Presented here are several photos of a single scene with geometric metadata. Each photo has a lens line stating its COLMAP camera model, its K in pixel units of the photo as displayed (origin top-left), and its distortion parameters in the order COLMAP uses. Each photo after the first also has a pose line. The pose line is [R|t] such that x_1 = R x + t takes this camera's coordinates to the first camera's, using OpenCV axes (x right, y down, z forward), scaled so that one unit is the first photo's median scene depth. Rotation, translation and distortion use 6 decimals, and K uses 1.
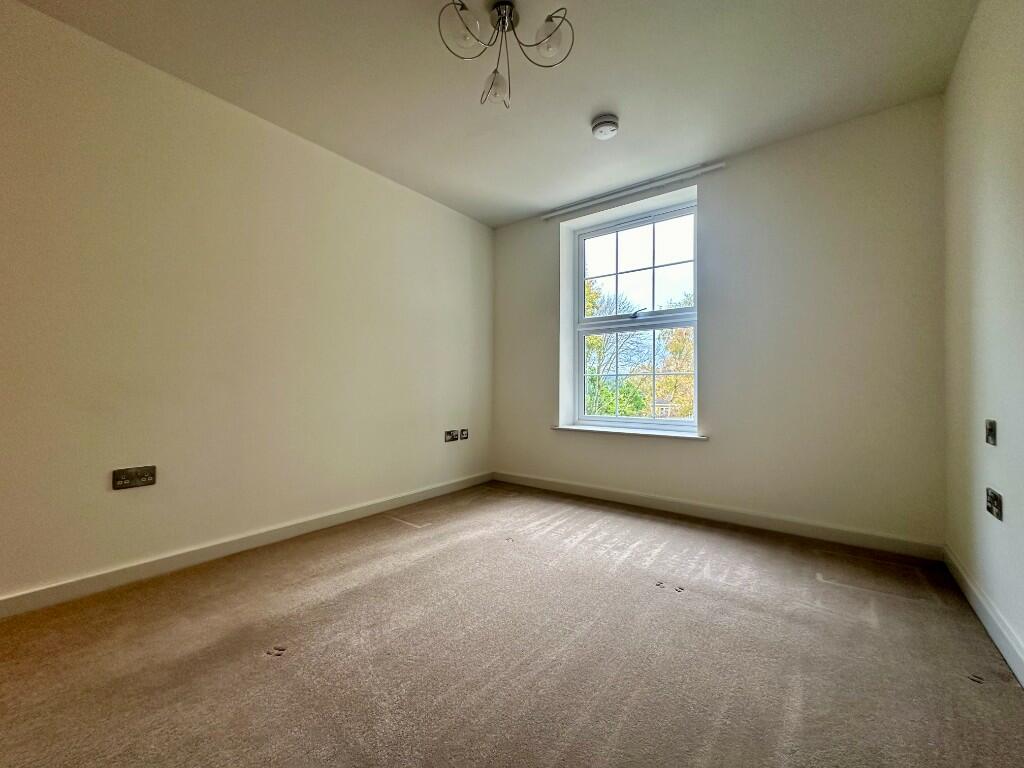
lens RADIAL K [[410.5, 0, 512.0], [0, 410.5, 384.0], [0, 0, 1]] dist [0.001133, -0.000021]
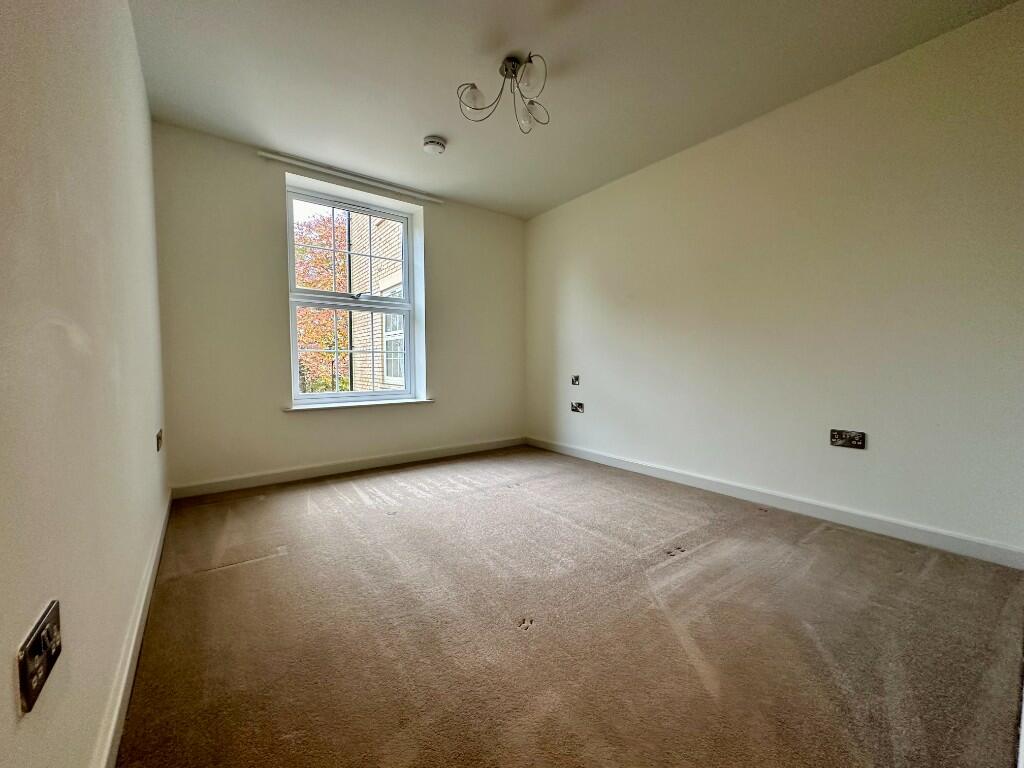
lens RADIAL K [[410.5, 0, 512.0], [0, 410.5, 384.0], [0, 0, 1]] dist [0.001133, -0.000021]
pose [[0.256102, -0.051066, 0.965300, -0.768397], [-0.004203, 0.998535, 0.053940, 0.002182], [-0.966641, -0.017871, 0.255513, 0.392442]]
